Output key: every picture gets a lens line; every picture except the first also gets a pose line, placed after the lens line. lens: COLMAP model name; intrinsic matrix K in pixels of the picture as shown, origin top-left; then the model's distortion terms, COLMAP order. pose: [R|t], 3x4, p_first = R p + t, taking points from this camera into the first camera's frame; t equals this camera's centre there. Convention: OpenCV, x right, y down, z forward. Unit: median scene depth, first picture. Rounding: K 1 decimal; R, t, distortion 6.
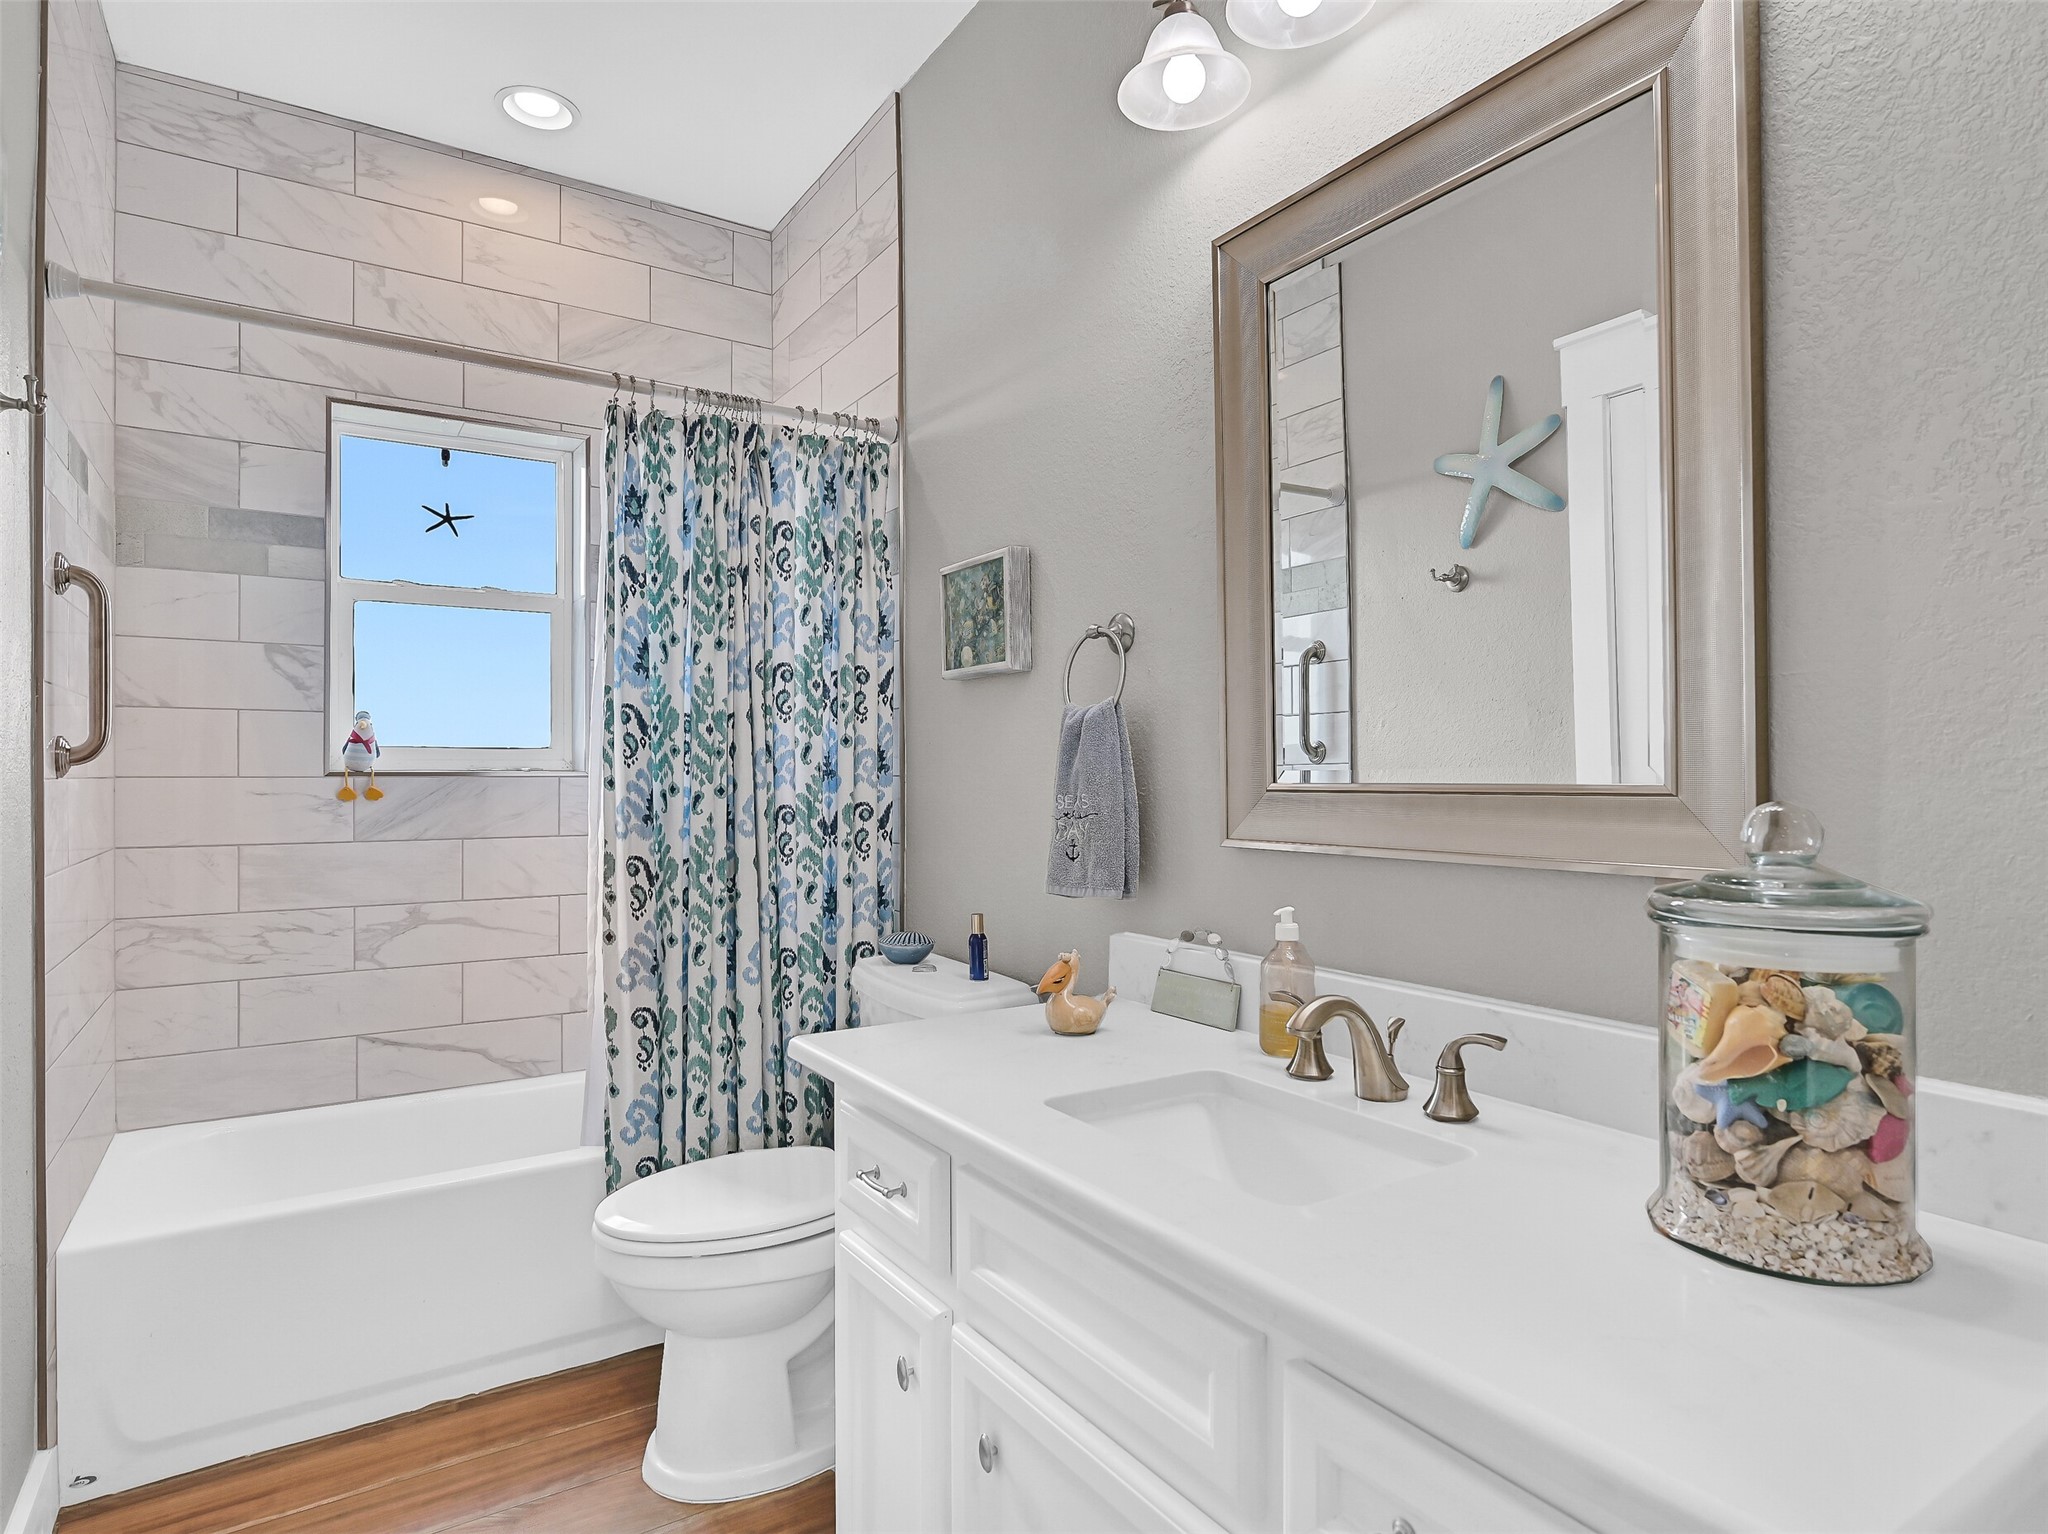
lens RADIAL K [[1085.8, 0, 1031.9], [0, 1085.8, 768.9], [0, 0, 1]] dist [0.000279, 0.000372]
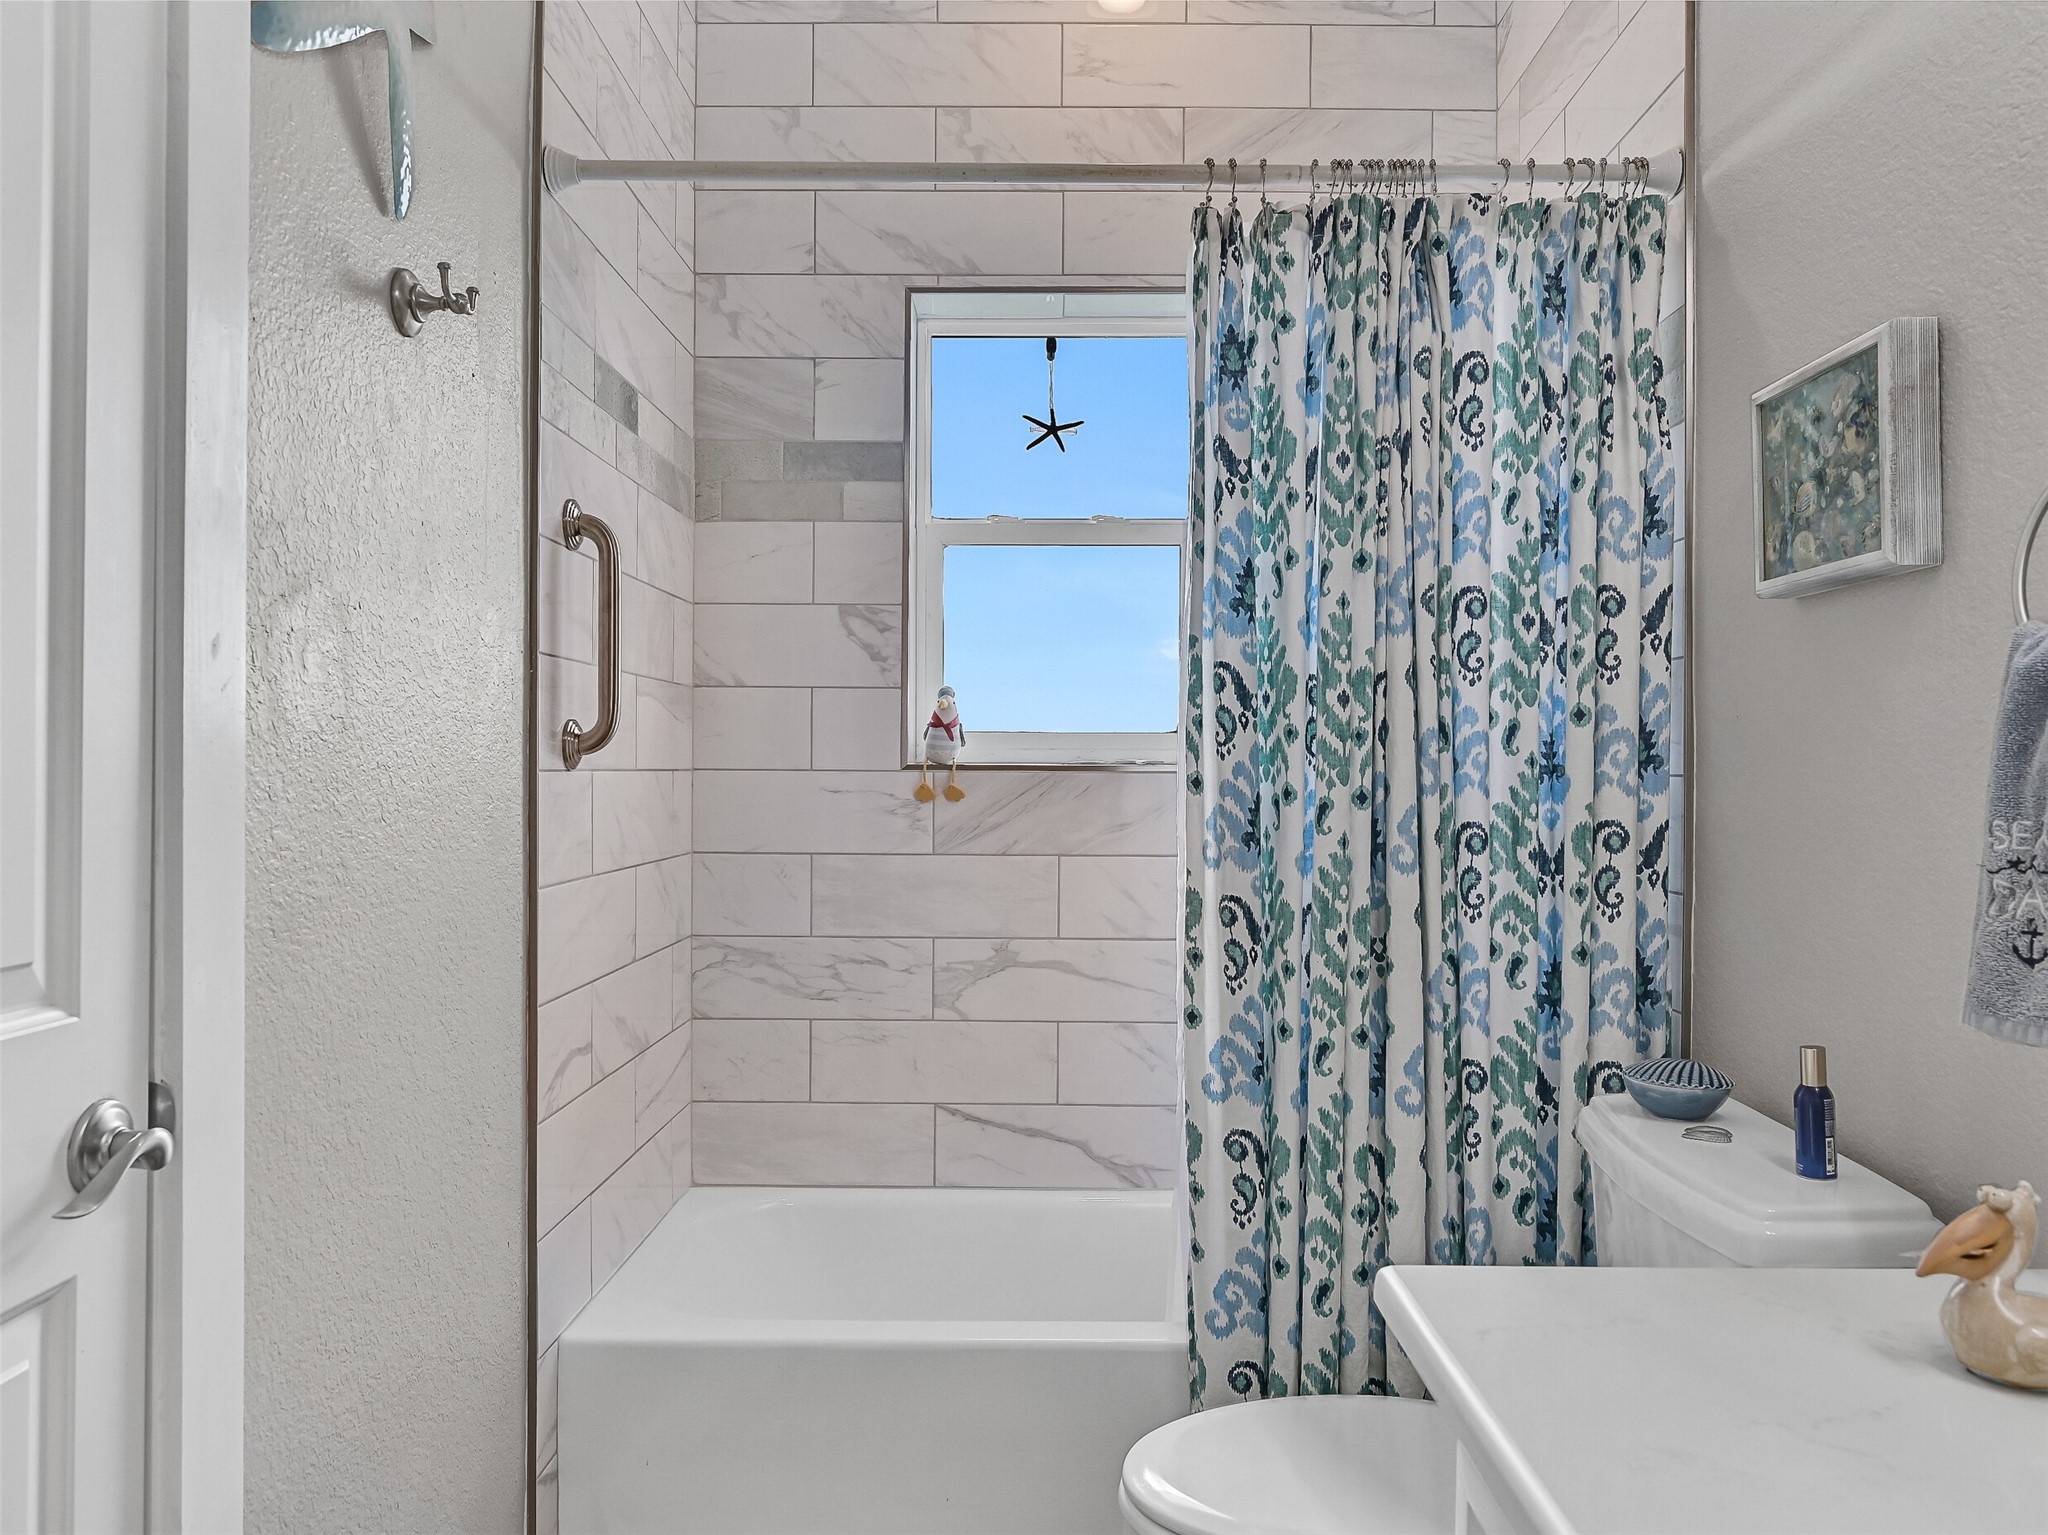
lens RADIAL K [[1495.2, 0, 1024.0], [0, 1495.2, 767.5], [0, 0, 1]] dist [-0.001819, -0.000636]
pose [[0.838774, 0.005454, -0.544452, 0.016554], [-0.003929, 0.999984, 0.003964, 0.000484], [0.544465, -0.001186, 0.838782, 0.168468]]
